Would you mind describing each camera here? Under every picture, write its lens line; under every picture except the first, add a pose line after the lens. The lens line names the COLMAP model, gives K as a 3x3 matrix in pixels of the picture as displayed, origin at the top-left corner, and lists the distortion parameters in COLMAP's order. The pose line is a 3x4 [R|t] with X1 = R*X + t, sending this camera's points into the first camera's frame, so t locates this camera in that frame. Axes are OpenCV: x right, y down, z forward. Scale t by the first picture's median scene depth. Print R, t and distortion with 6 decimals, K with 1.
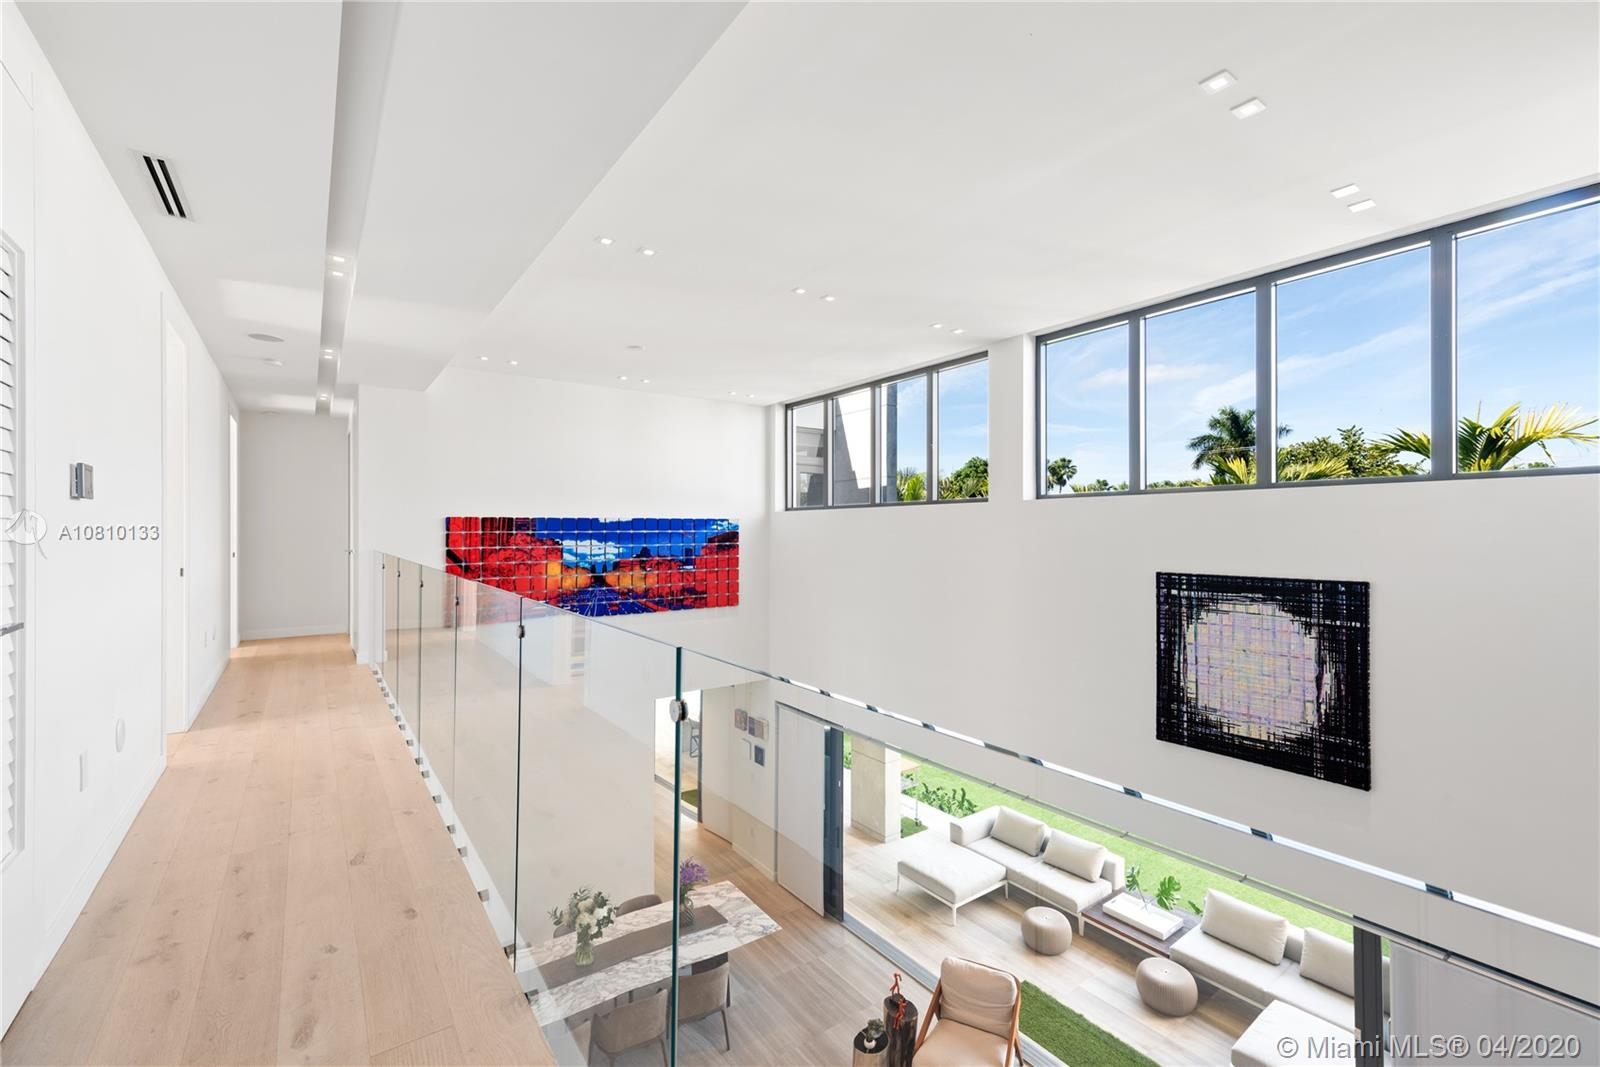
lens RADIAL K [[692.8, 0, 800.0], [0, 692.8, 533.5], [0, 0, 1]] dist [0.001582, 0.000255]
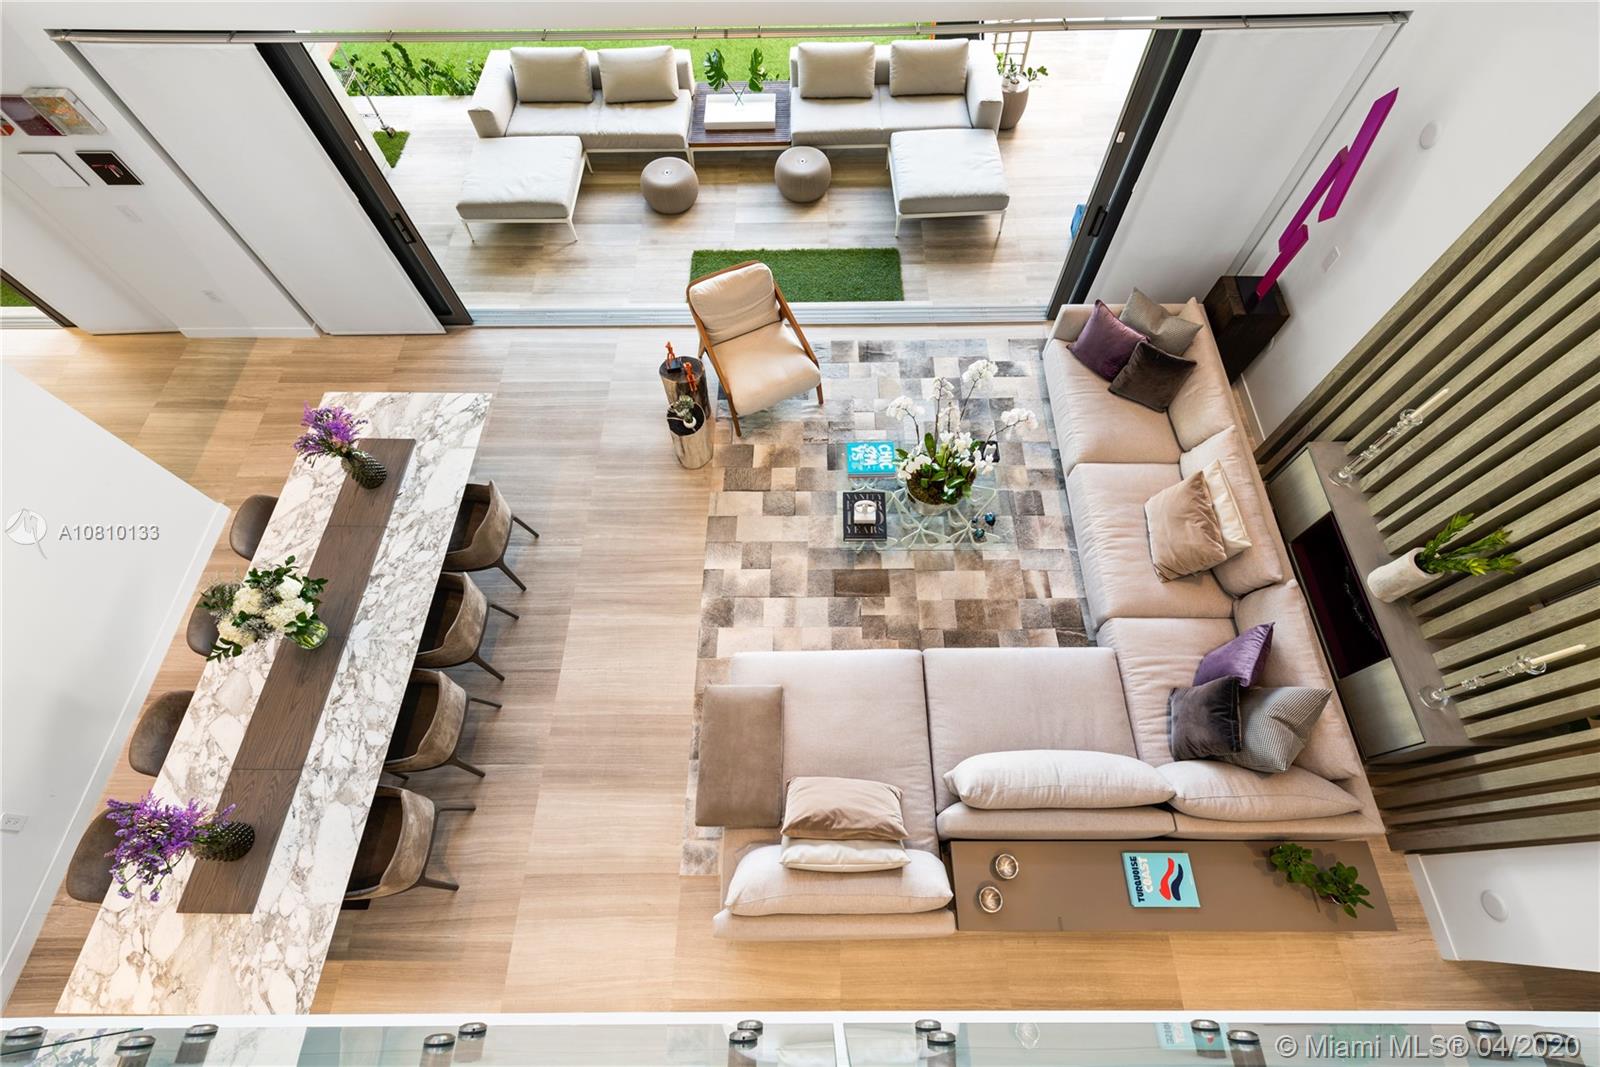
lens RADIAL K [[684.8, 0, 800.0], [0, 684.8, 533.5], [0, 0, 1]] dist [-0.000803, 0.000075]
pose [[0.583224, -0.726661, 0.363061, -0.170550], [0.021175, 0.460397, 0.887461, 0.024239], [-0.812035, -0.509901, 0.283902, 0.412892]]
